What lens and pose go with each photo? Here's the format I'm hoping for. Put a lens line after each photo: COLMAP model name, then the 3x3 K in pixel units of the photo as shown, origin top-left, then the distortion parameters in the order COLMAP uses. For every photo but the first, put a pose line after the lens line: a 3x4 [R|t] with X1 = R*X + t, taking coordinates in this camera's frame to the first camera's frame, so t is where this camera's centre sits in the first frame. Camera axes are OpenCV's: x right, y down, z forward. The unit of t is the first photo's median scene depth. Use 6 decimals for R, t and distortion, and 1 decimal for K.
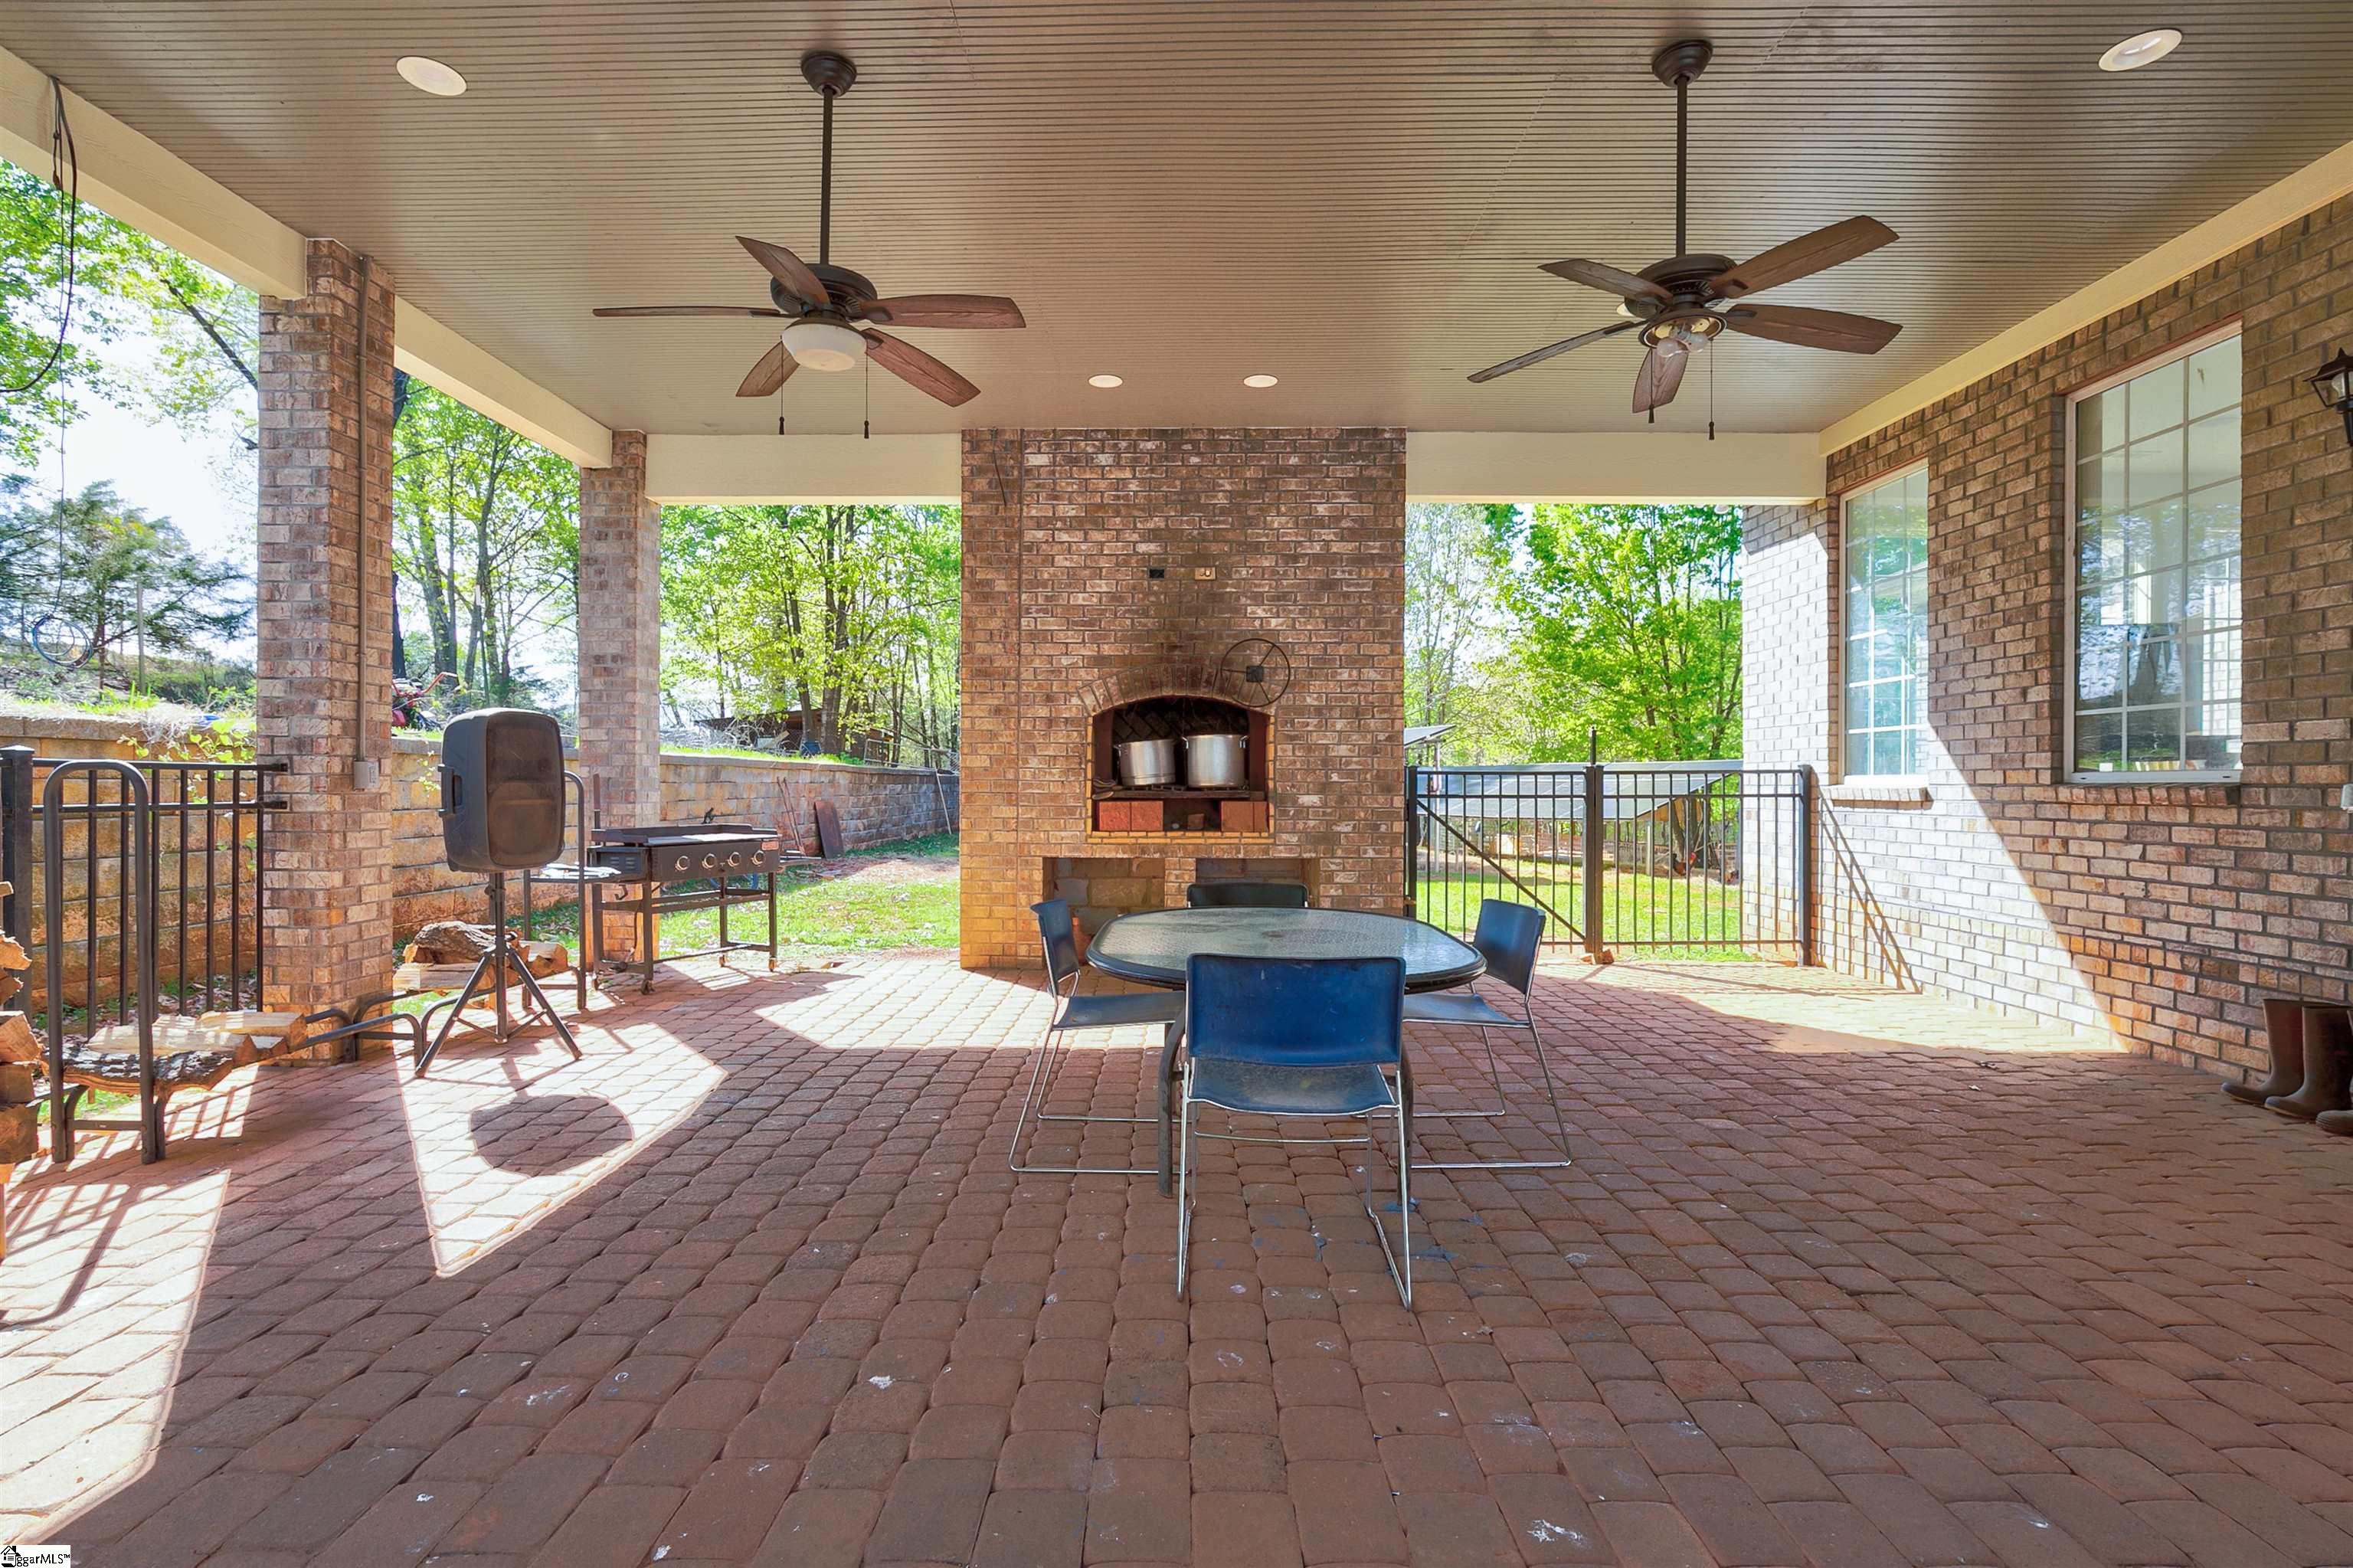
lens RADIAL K [[1082.9, 0, 1173.9], [0, 1082.9, 789.6], [0, 0, 1]] dist [-0.011928, 0.000300]
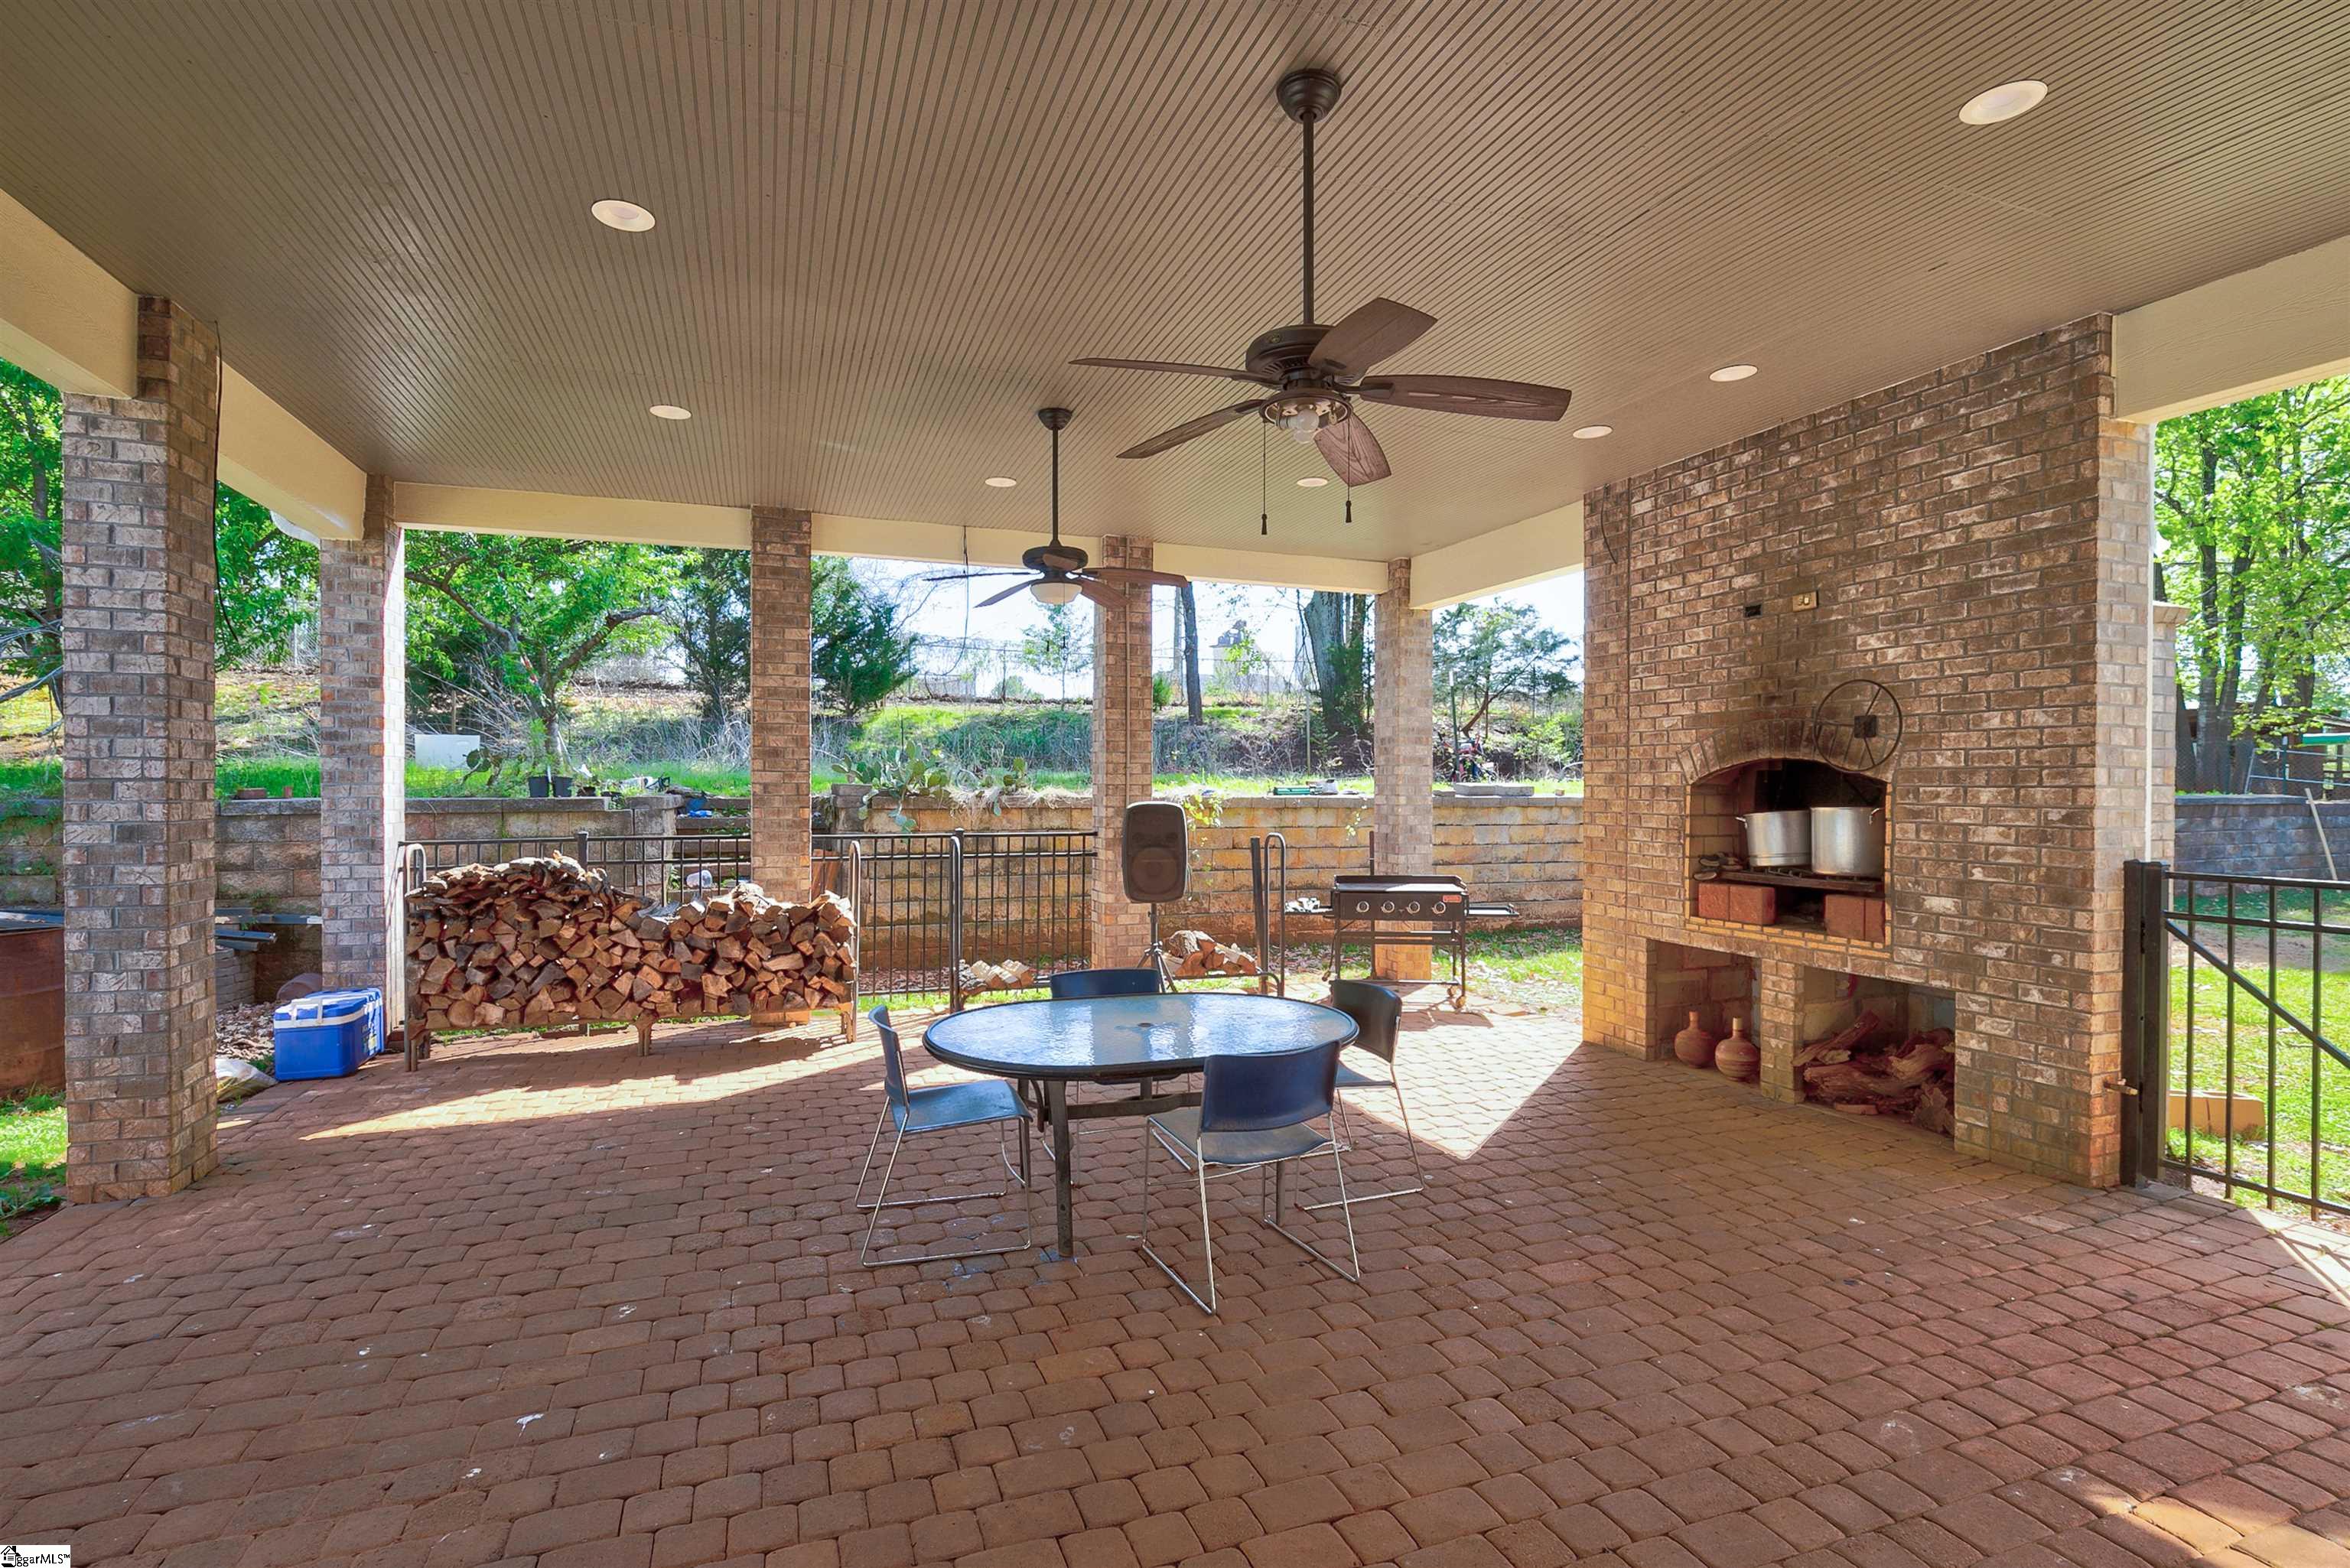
lens RADIAL K [[1081.5, 0, 1128.6], [0, 1081.5, 783.3], [0, 0, 1]] dist [-0.011928, 0.000300]
pose [[0.353671, -0.007623, -0.935339, 0.581853], [-0.005563, 0.999932, -0.010254, -0.057542], [0.935353, 0.008830, 0.353604, 0.268518]]
